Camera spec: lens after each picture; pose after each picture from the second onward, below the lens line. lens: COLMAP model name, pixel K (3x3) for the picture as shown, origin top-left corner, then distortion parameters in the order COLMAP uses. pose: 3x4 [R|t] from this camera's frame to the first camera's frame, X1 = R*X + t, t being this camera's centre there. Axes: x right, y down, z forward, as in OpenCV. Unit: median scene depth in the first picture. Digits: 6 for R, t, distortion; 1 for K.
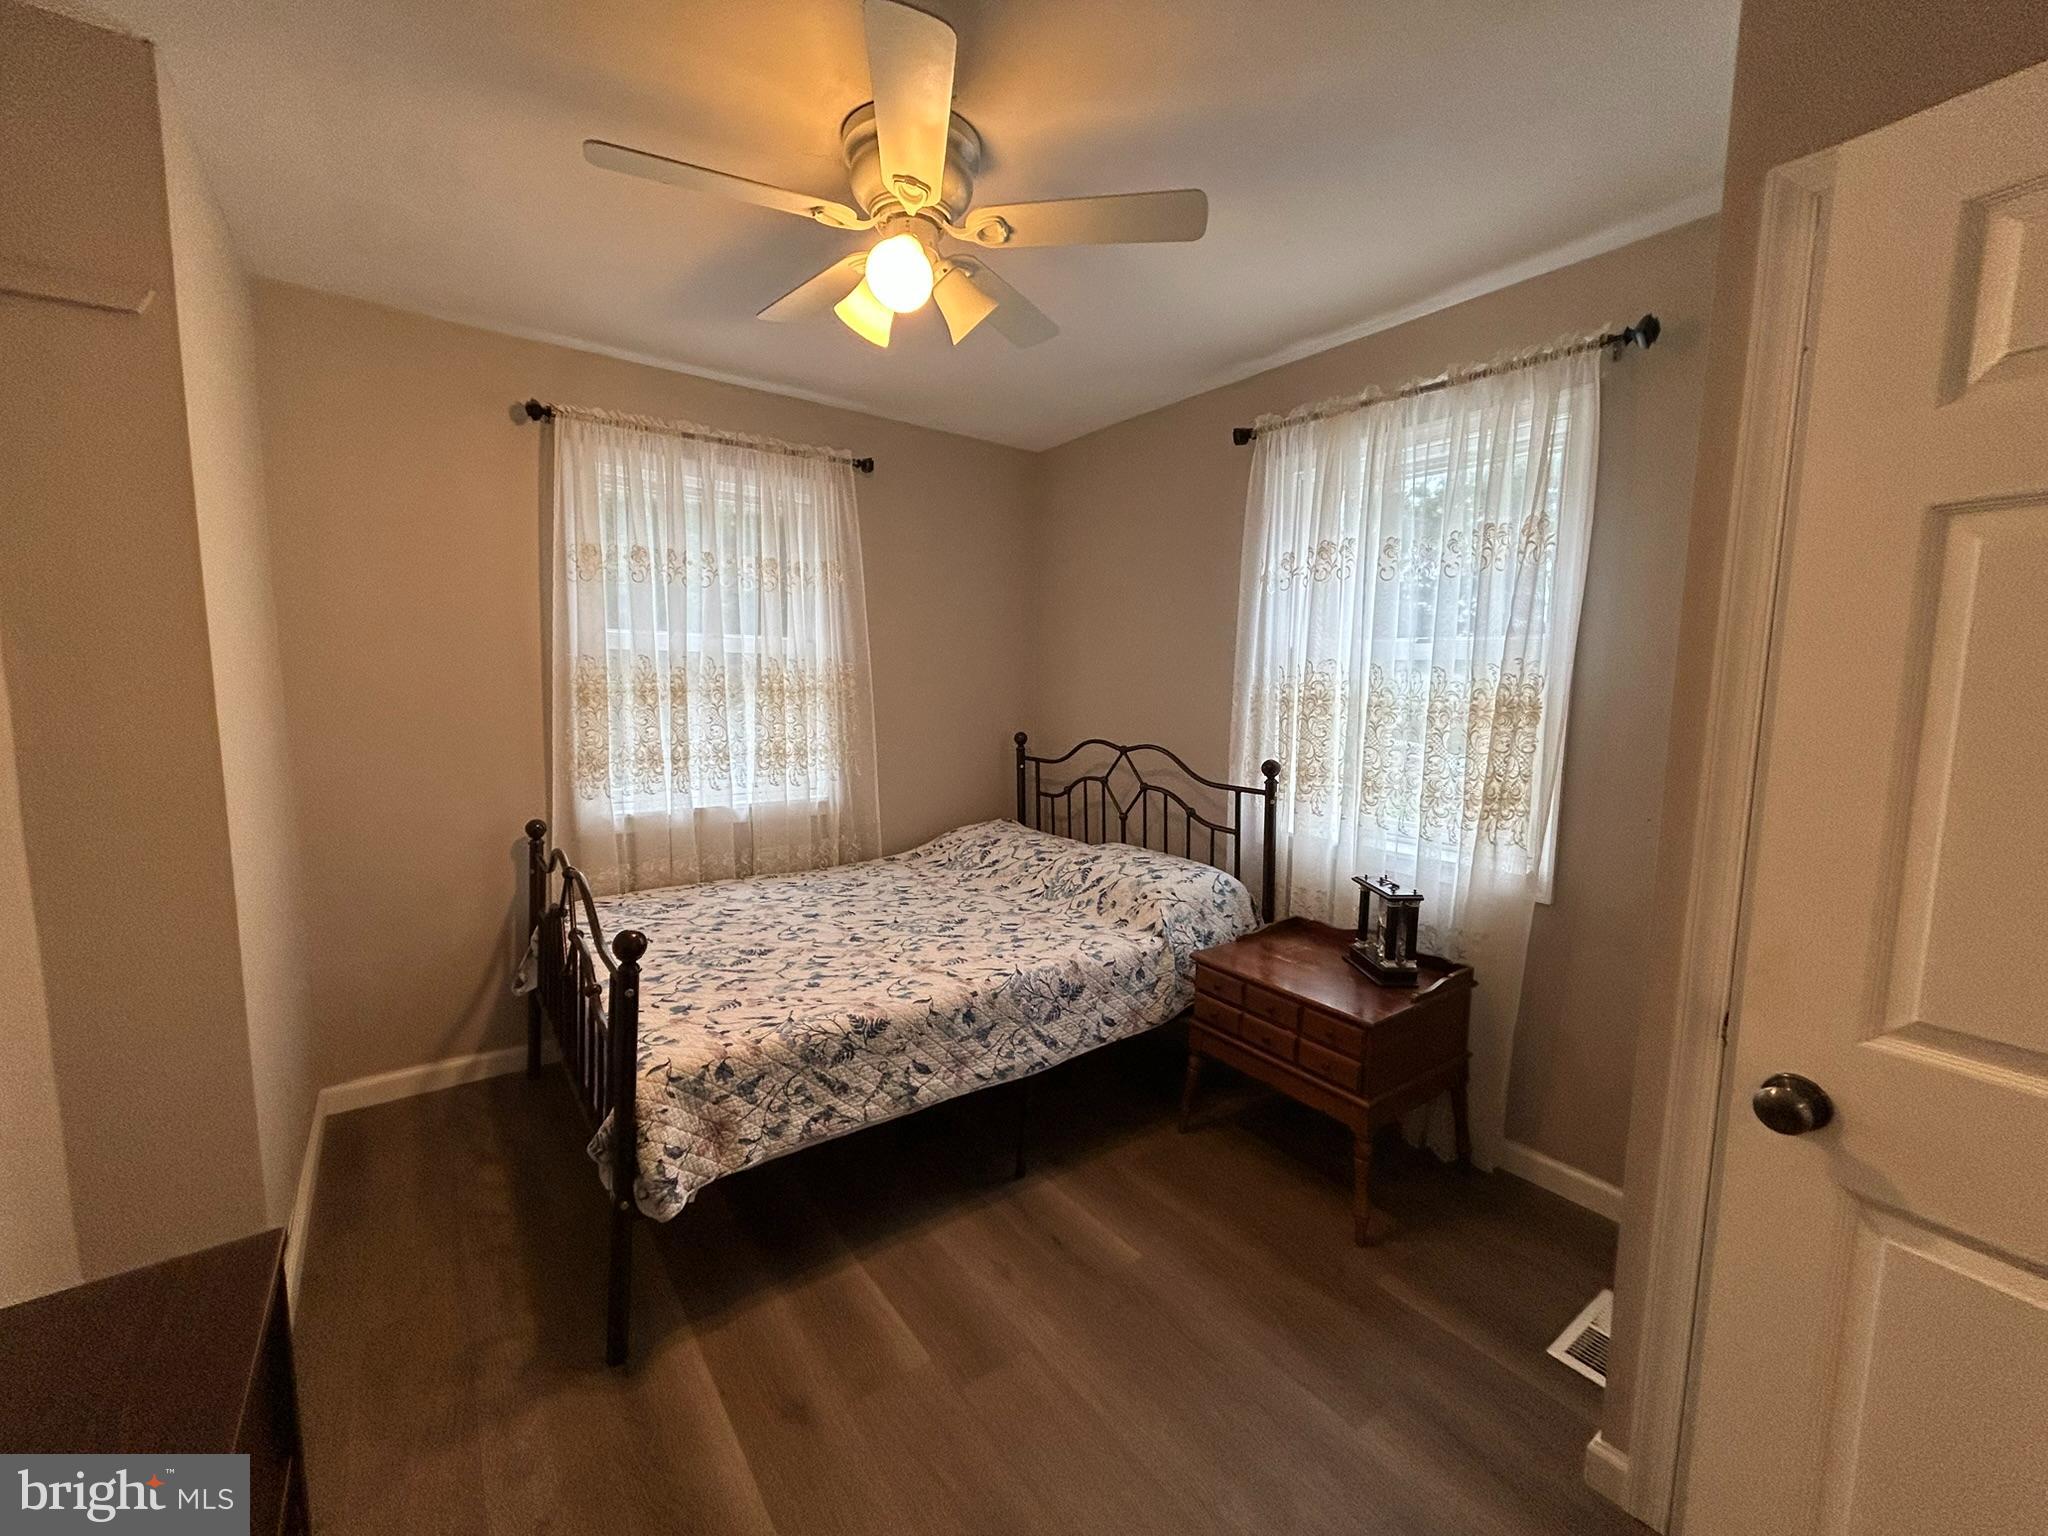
lens RADIAL K [[818.2, 0, 1023.5], [0, 818.2, 760.6], [0, 0, 1]] dist [0.000897, -0.002356]
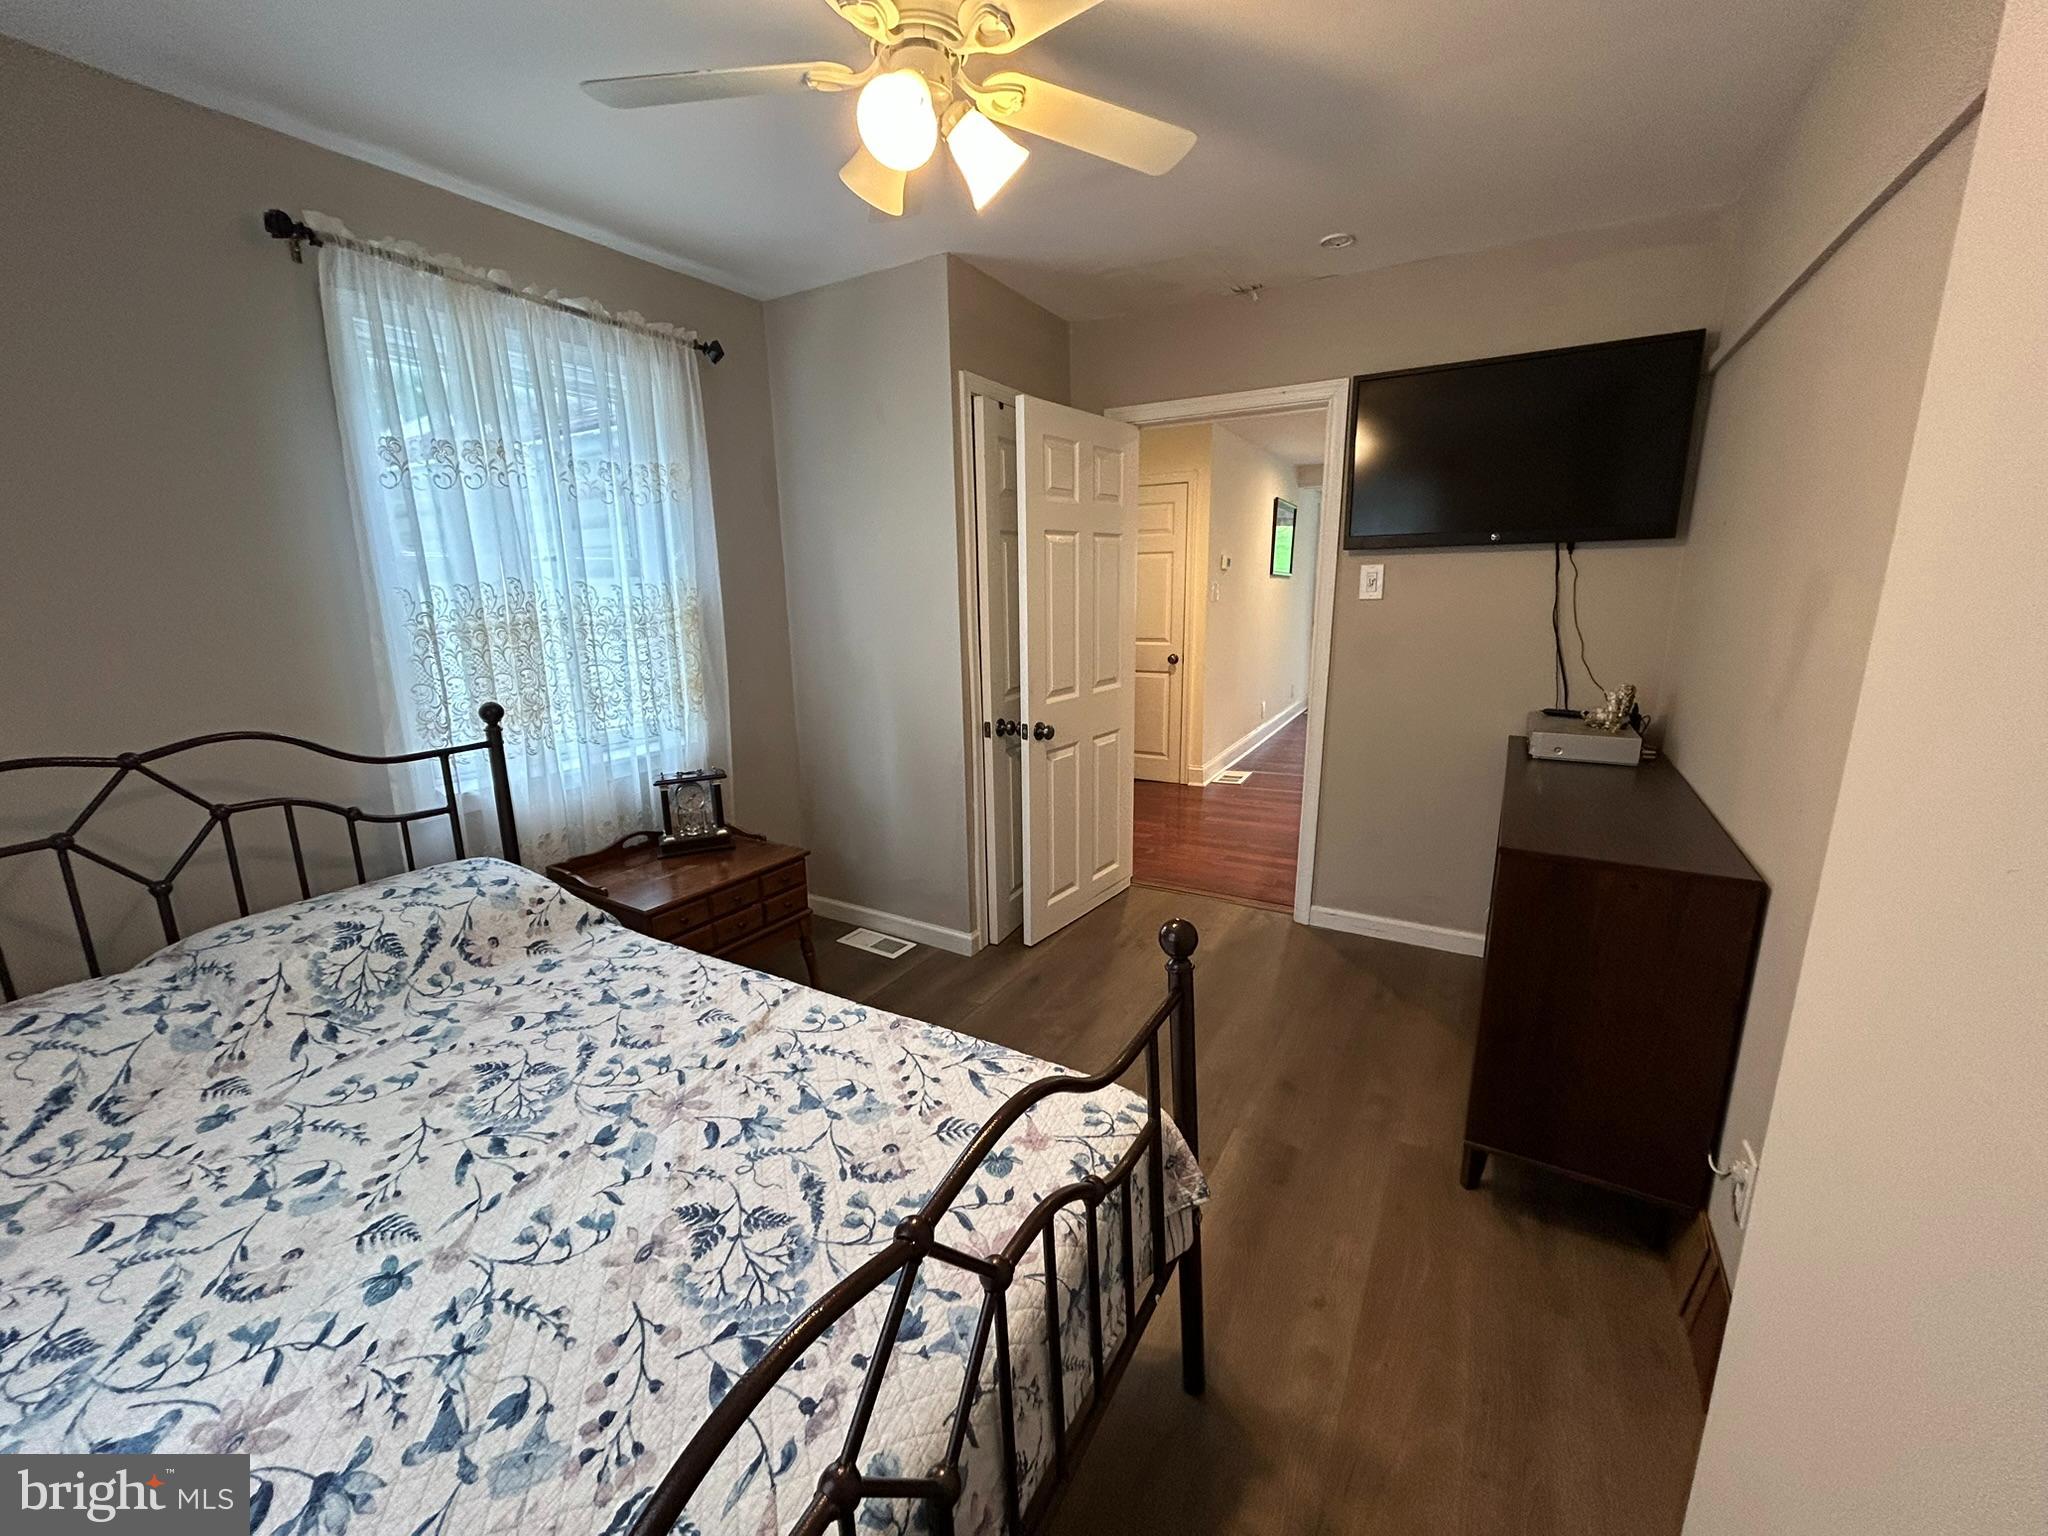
lens RADIAL K [[818.2, 0, 1023.5], [0, 818.2, 760.6], [0, 0, 1]] dist [0.000897, -0.002356]
pose [[-0.392358, -0.204371, 0.896821, -0.667867], [0.108840, 0.957838, 0.265894, -0.107023], [-0.913350, 0.201935, -0.353572, 0.832850]]
